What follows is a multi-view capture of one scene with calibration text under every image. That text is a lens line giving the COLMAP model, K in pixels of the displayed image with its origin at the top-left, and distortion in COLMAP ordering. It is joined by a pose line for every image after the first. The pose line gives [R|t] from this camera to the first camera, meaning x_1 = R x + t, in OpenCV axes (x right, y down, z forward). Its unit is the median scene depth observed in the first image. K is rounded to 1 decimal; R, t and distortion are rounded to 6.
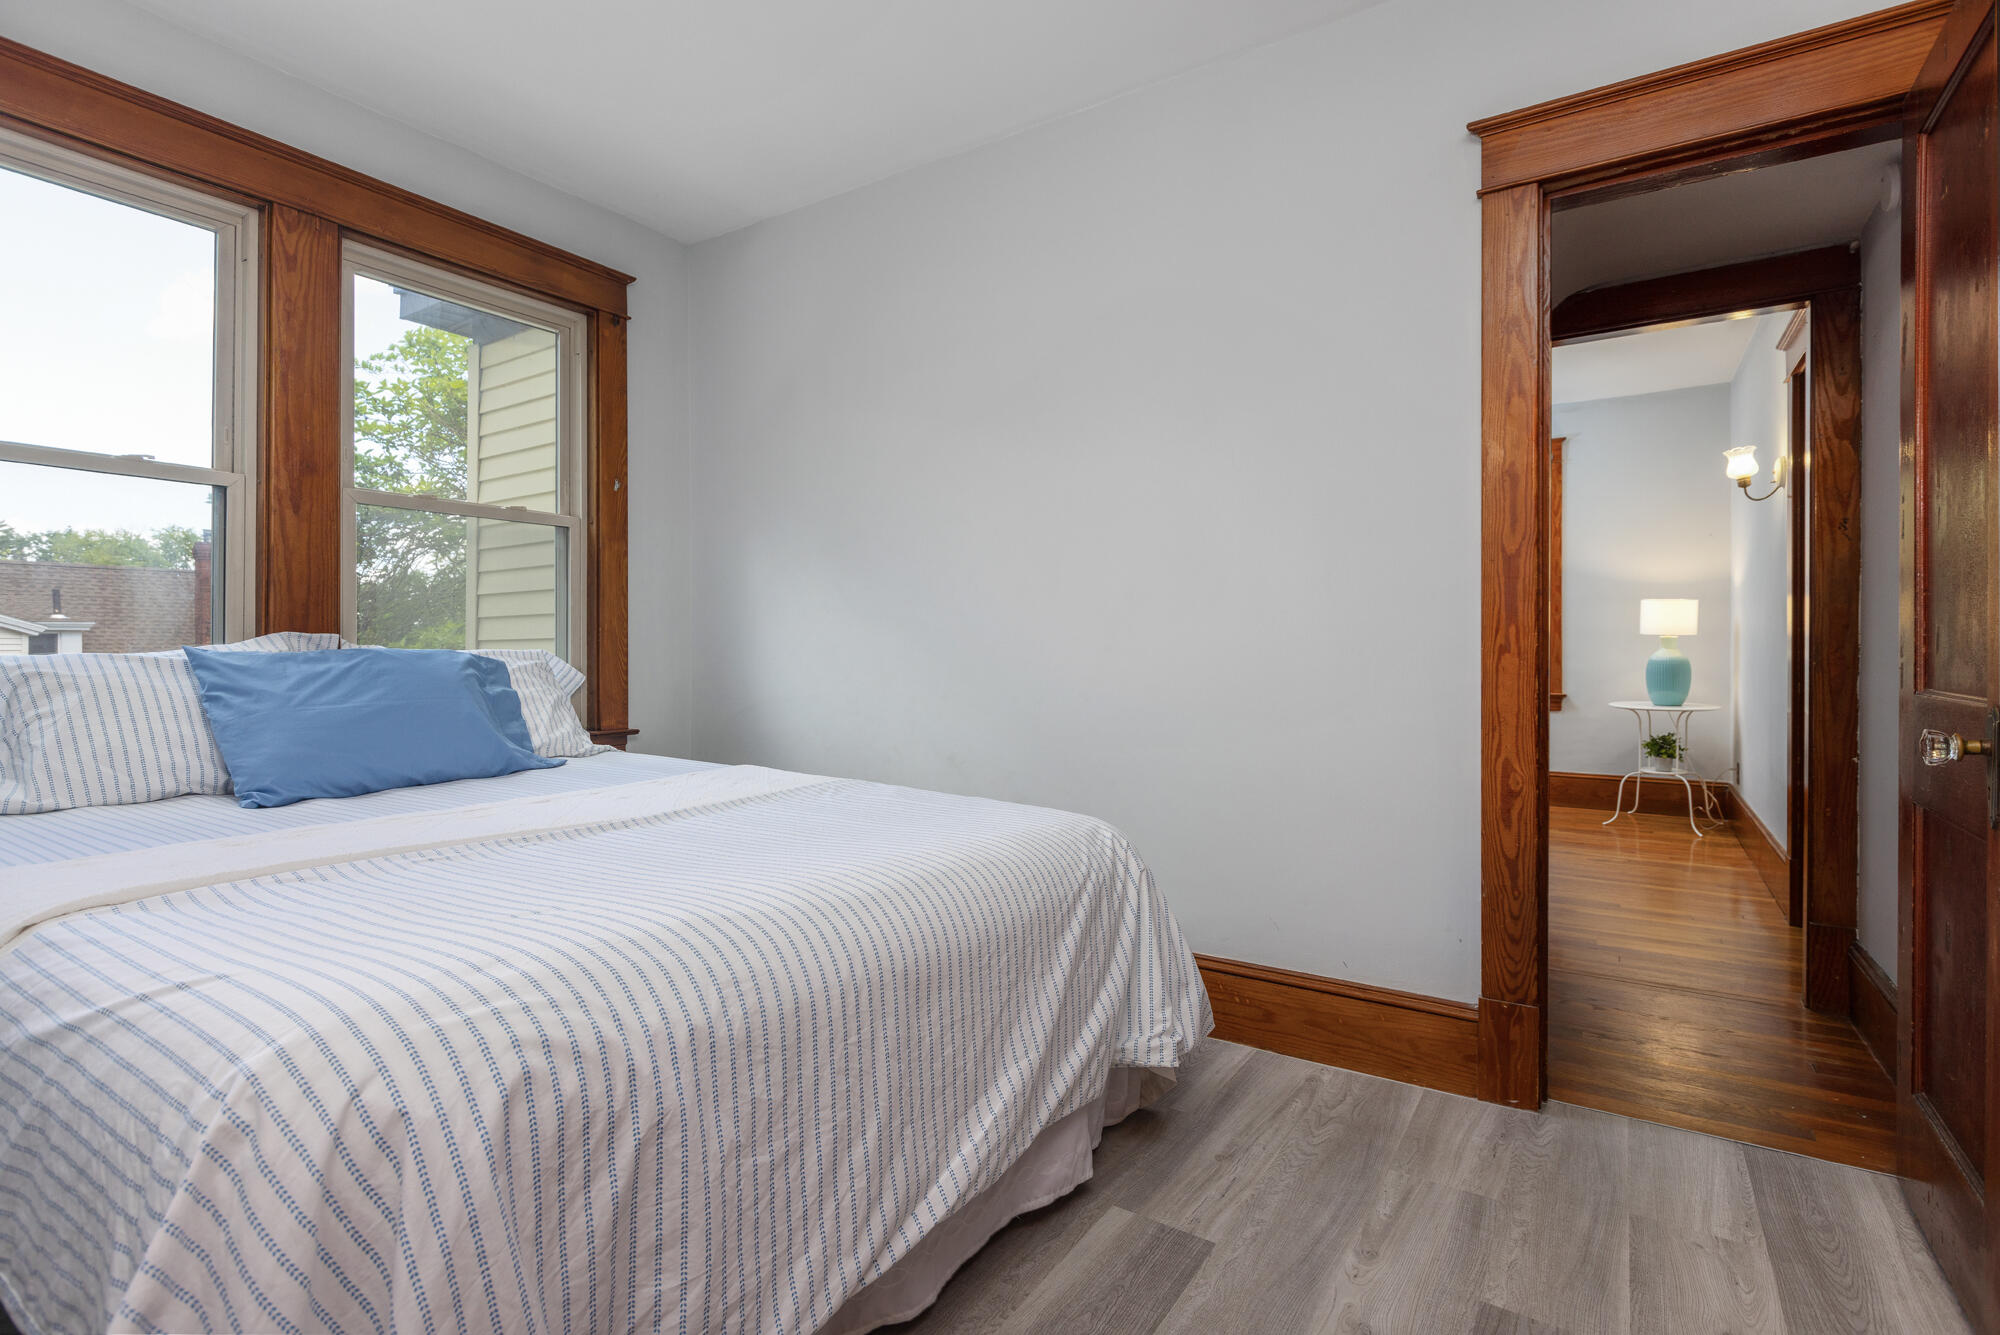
lens RADIAL K [[1004.8, 0, 970.8], [0, 1004.8, 628.4], [0, 0, 1]] dist [-0.003183, 0.000142]
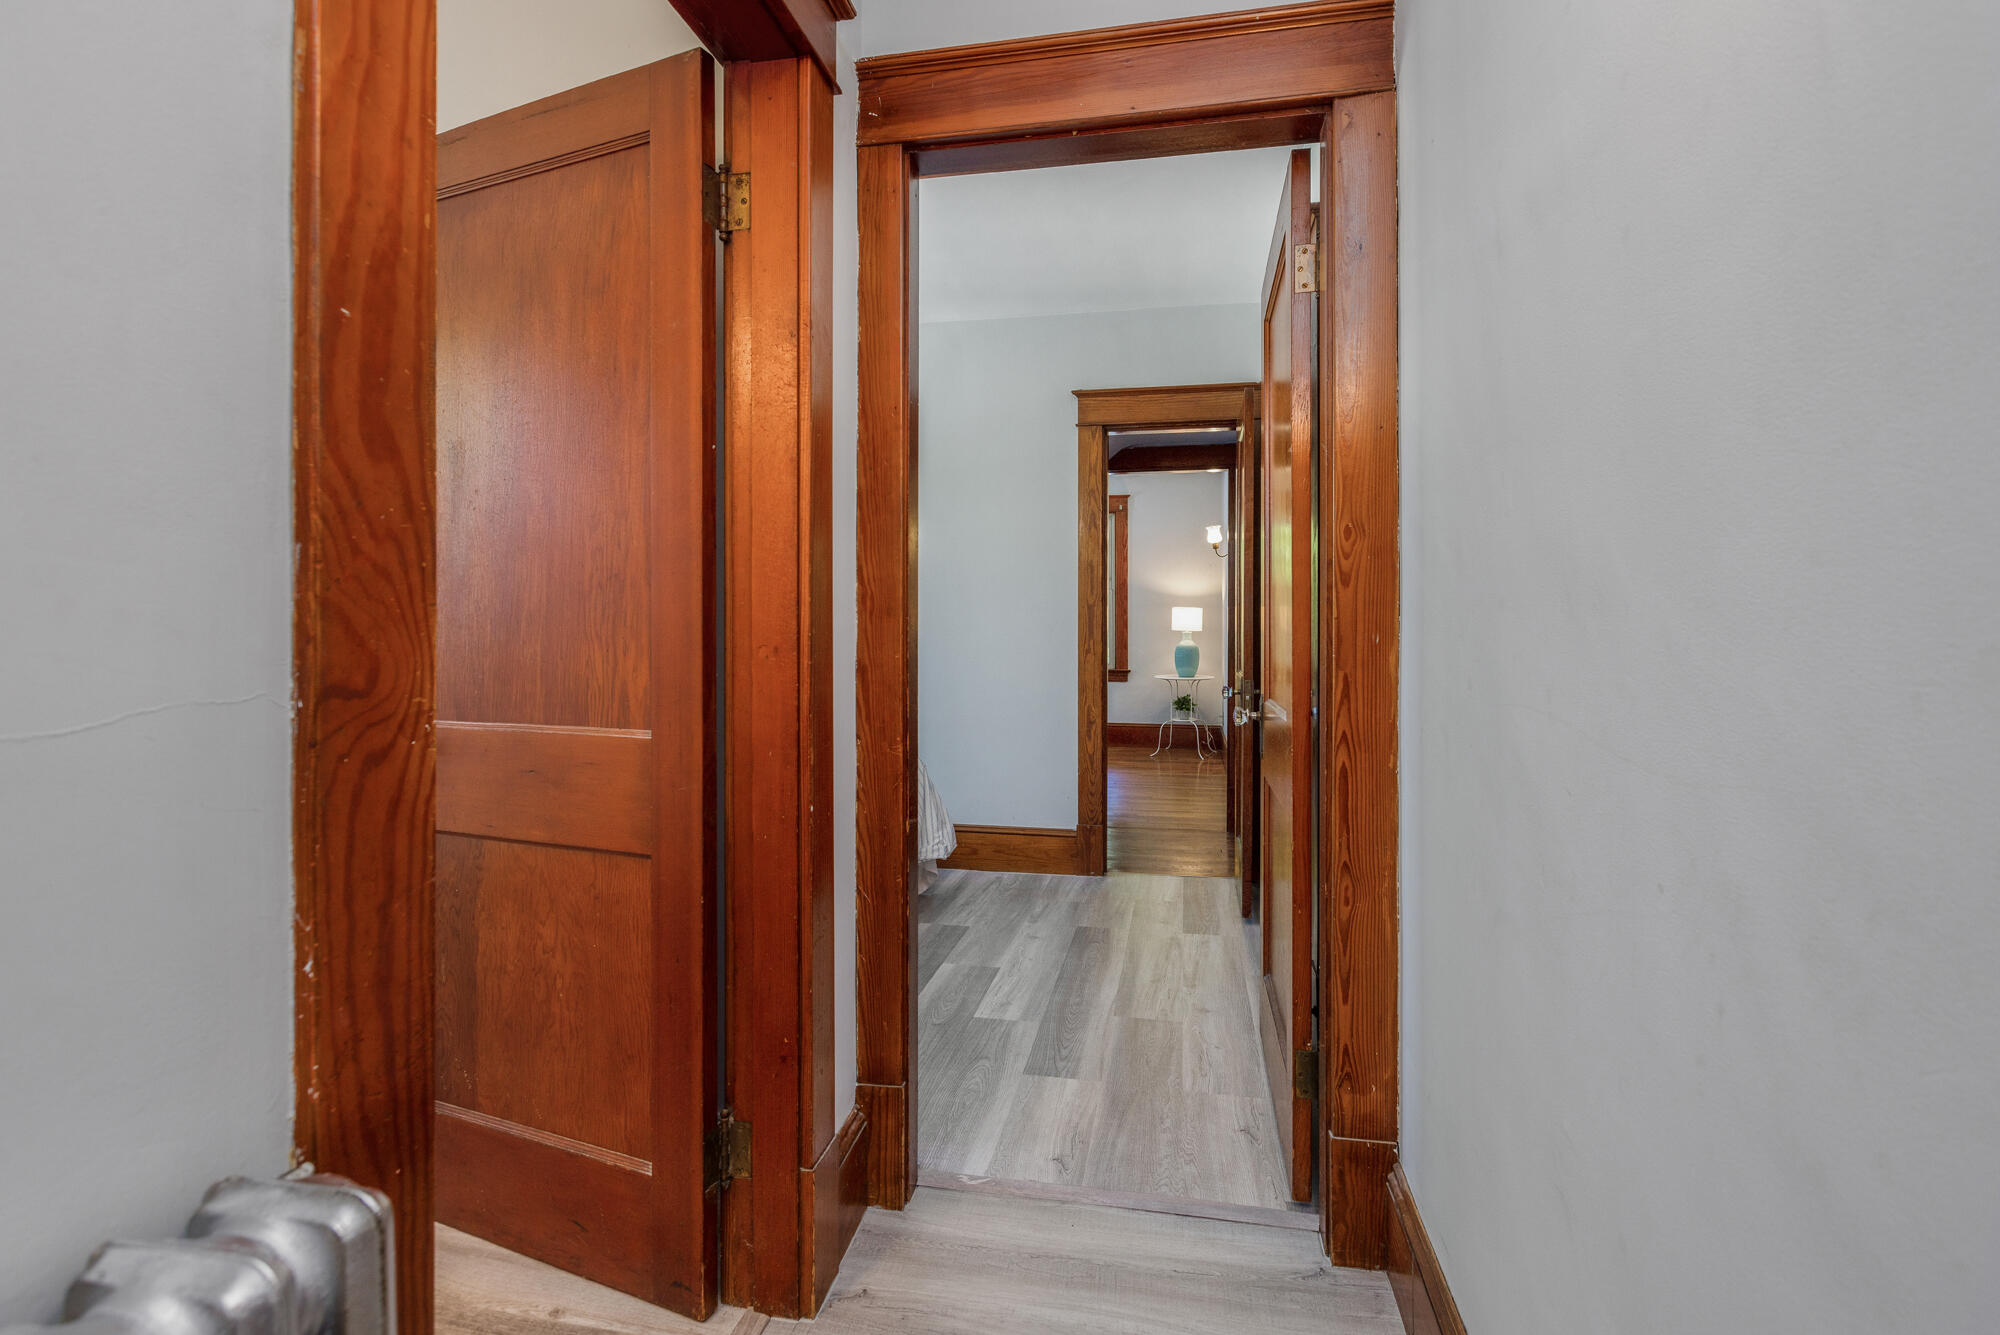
lens RADIAL K [[1004.8, 0, 996.1], [0, 1004.8, 647.3], [0, 0, 1]] dist [-0.003183, 0.000142]
pose [[0.925170, -0.014922, 0.379260, -0.366164], [0.001431, 0.999357, 0.035828, -0.054809], [-0.379551, -0.032604, 0.924596, -0.719439]]
